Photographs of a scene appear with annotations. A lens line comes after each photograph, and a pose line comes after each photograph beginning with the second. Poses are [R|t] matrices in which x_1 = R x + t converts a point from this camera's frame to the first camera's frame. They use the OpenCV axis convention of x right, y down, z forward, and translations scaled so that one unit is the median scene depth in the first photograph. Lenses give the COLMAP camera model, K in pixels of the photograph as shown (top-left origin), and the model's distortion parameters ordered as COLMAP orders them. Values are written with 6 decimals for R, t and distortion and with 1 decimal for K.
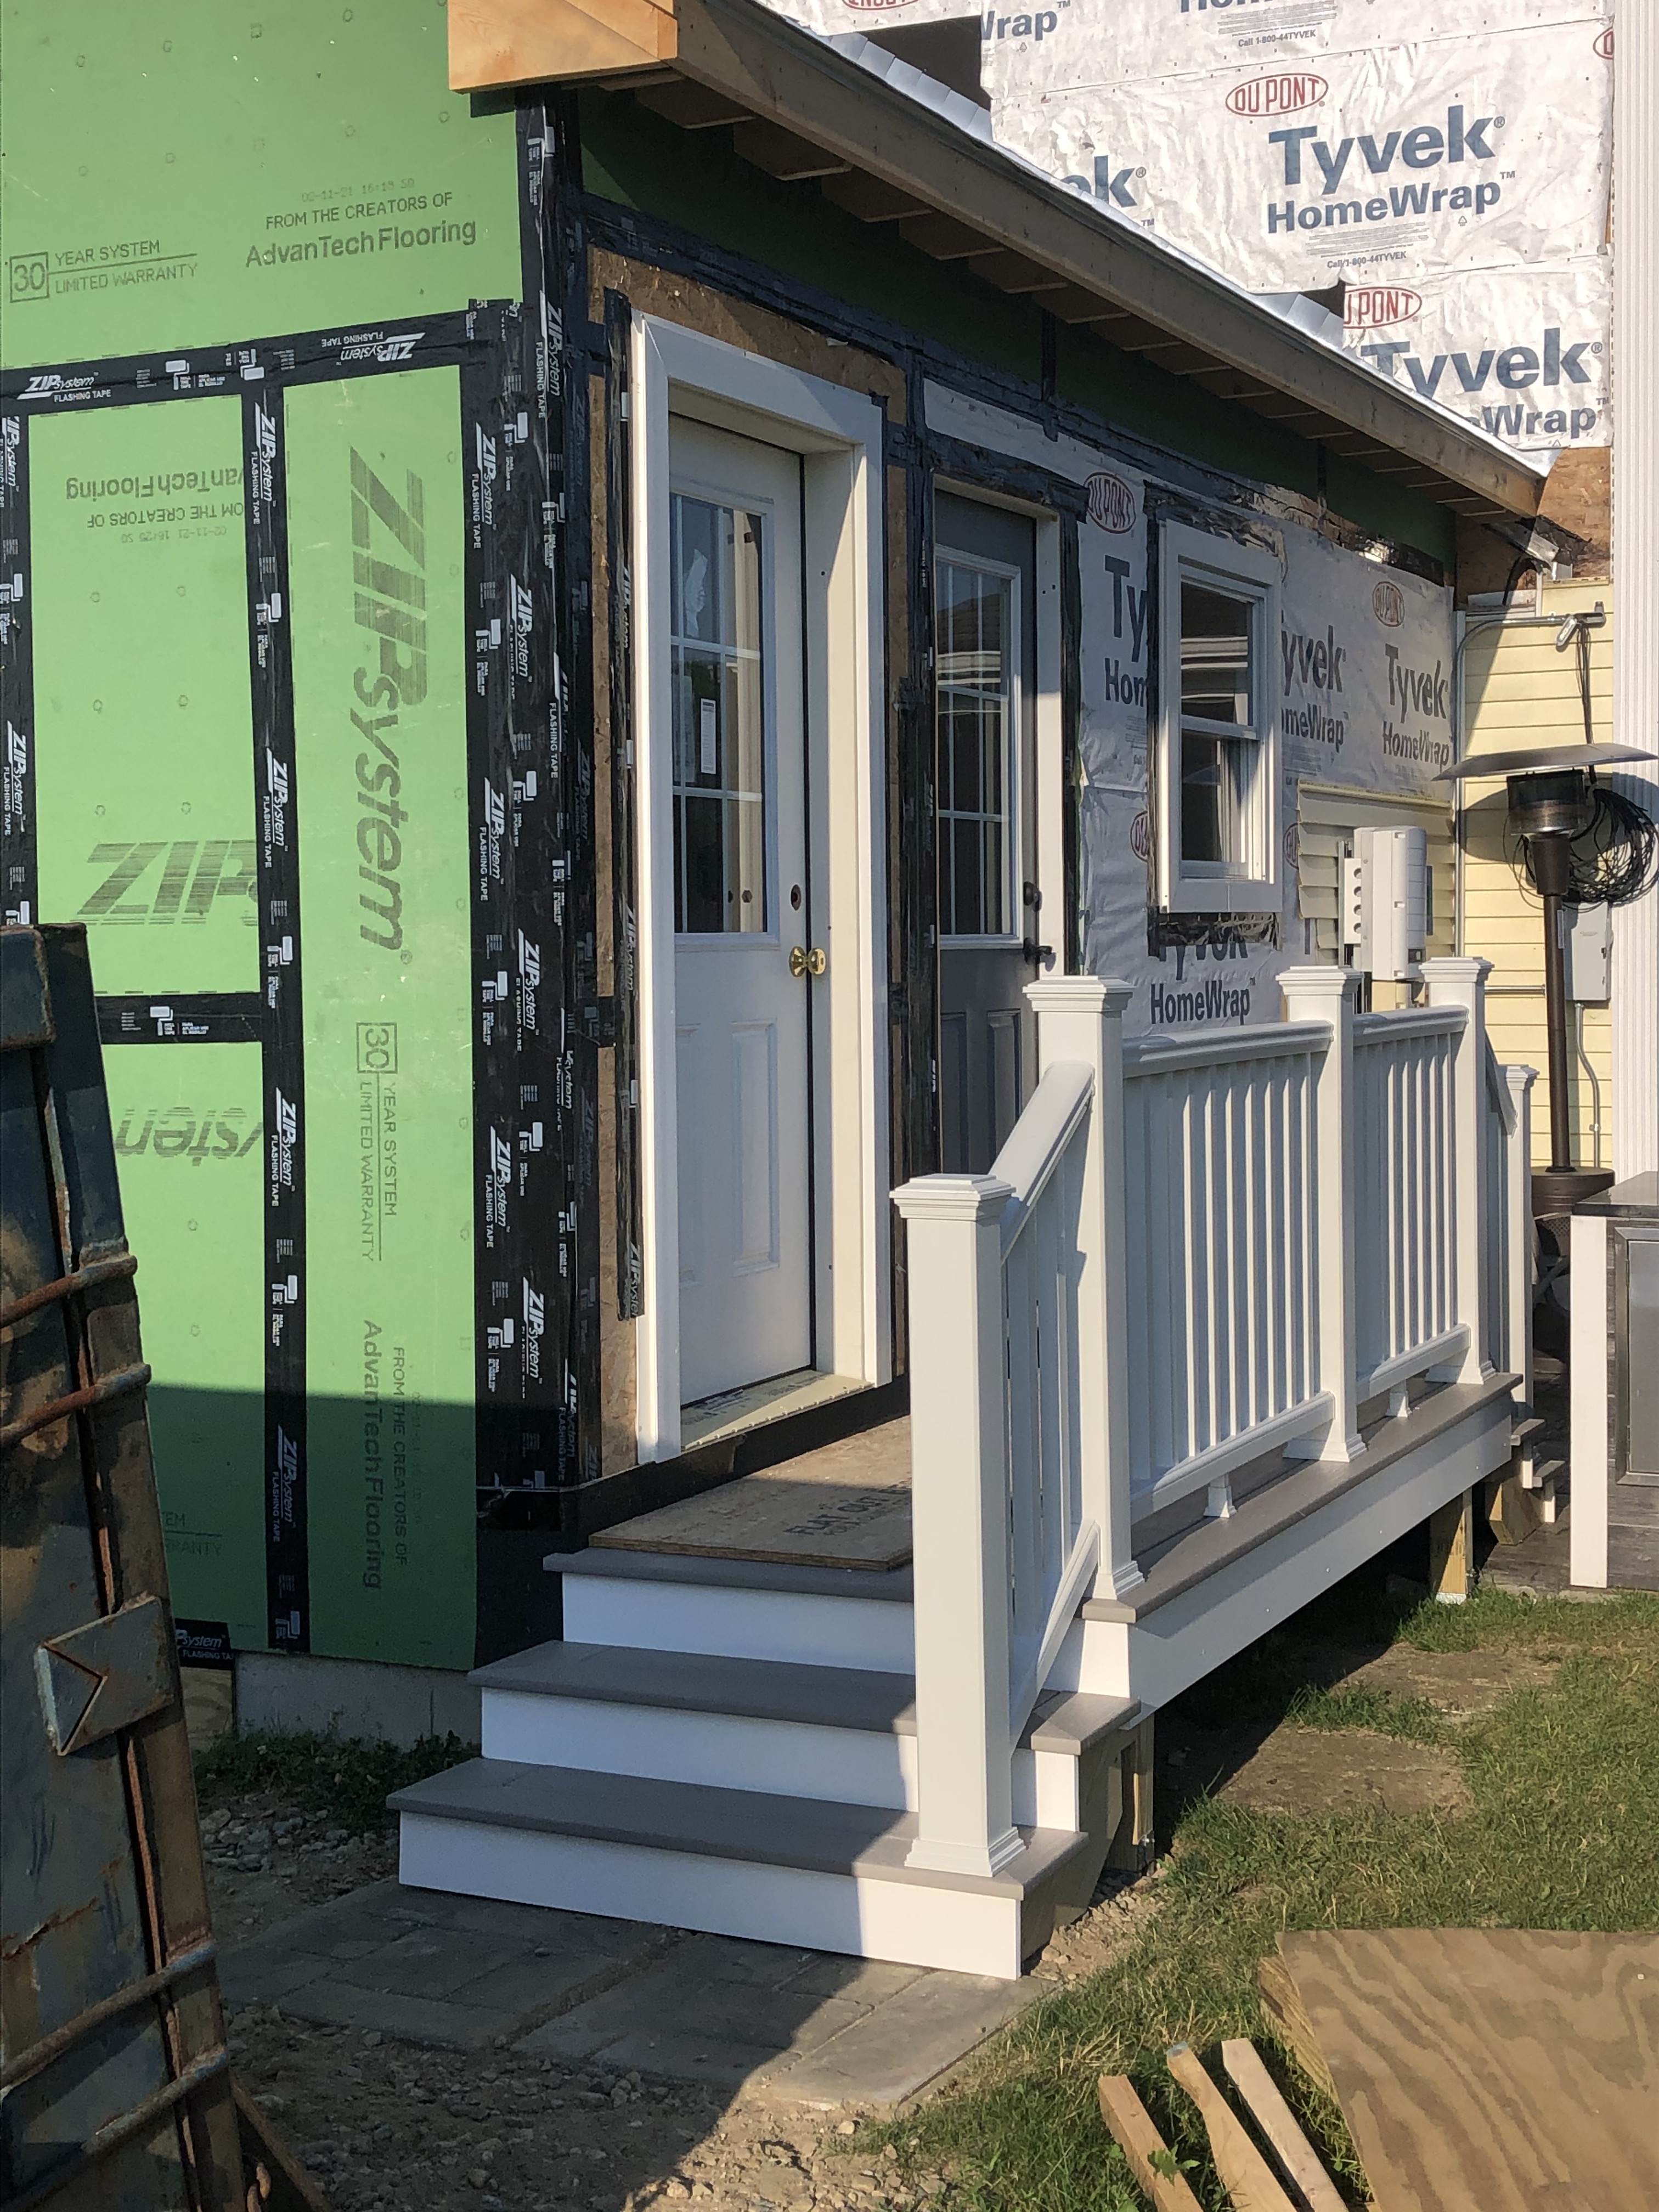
lens RADIAL K [[3110.9, 0, 821.2], [0, 3110.9, 1093.0], [0, 0, 1]] dist [0.041122, 0.000000]
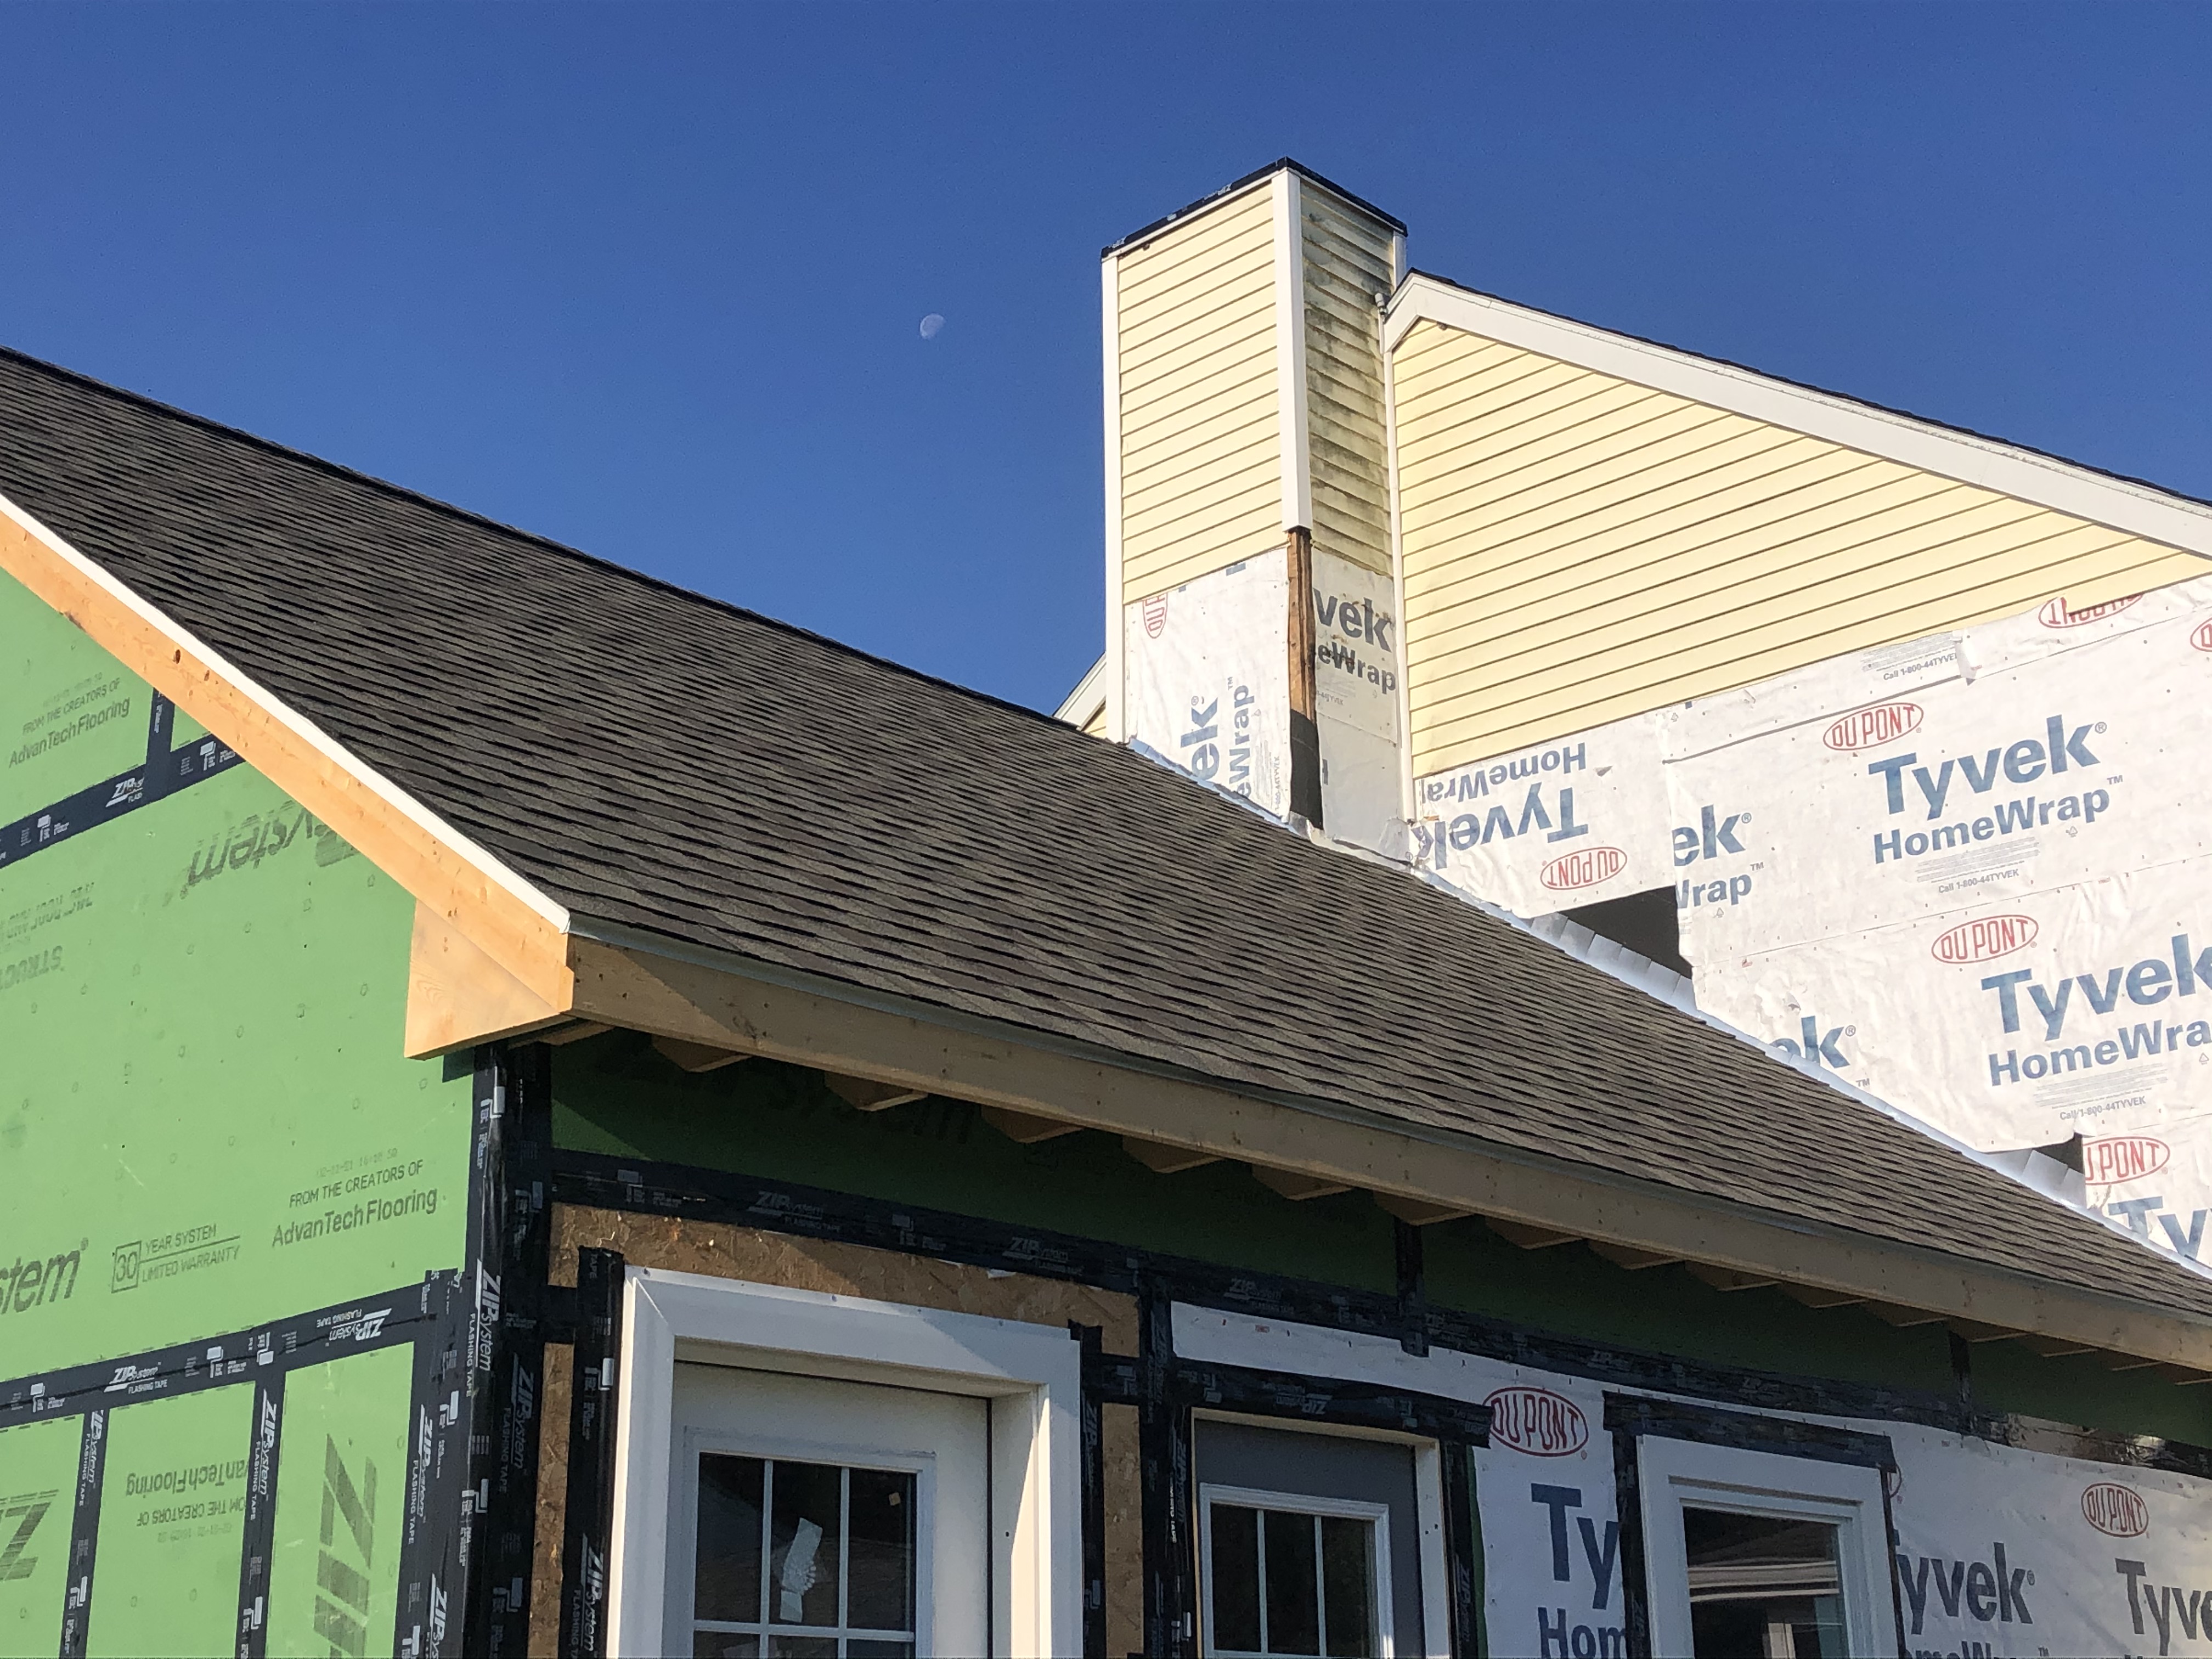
lens RADIAL K [[3110.9, 0, 1107.5], [0, 3110.9, 822.7], [0, 0, 1]] dist [0.041122, 0.000000]
pose [[0.943829, -0.099067, -0.315233, 0.359342], [-0.017977, 0.937192, -0.348350, -0.056509], [0.329944, 0.334450, 0.882768, 0.192950]]
